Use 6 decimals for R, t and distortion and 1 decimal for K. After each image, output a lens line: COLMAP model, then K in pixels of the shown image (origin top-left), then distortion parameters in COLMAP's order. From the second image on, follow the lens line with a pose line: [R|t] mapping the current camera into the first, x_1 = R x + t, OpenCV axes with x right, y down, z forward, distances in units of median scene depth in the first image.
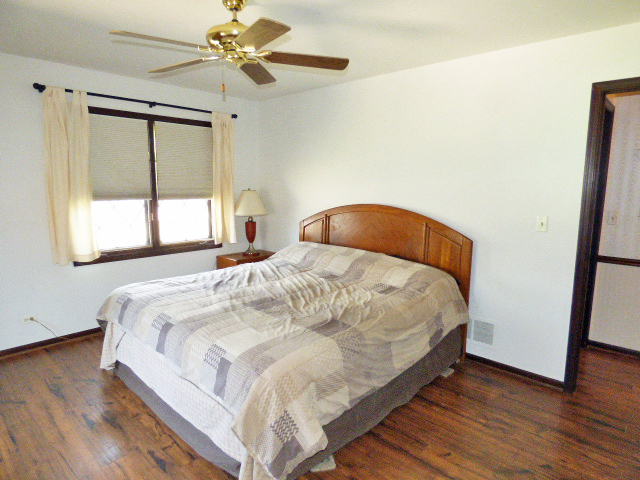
lens RADIAL K [[391.5, 0, 323.3], [0, 391.5, 239.1], [0, 0, 1]] dist [-0.009209, -0.003903]
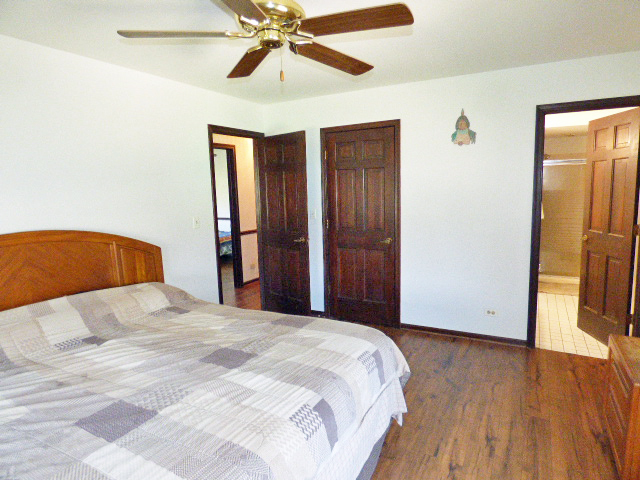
lens RADIAL K [[391.5, 0, 323.3], [0, 391.5, 239.1], [0, 0, 1]] dist [-0.009209, -0.003903]
pose [[-0.242417, -0.137238, 0.960416, -0.866953], [0.170544, 0.968501, 0.181440, -0.156125], [-0.955065, 0.207777, -0.211376, 0.927128]]
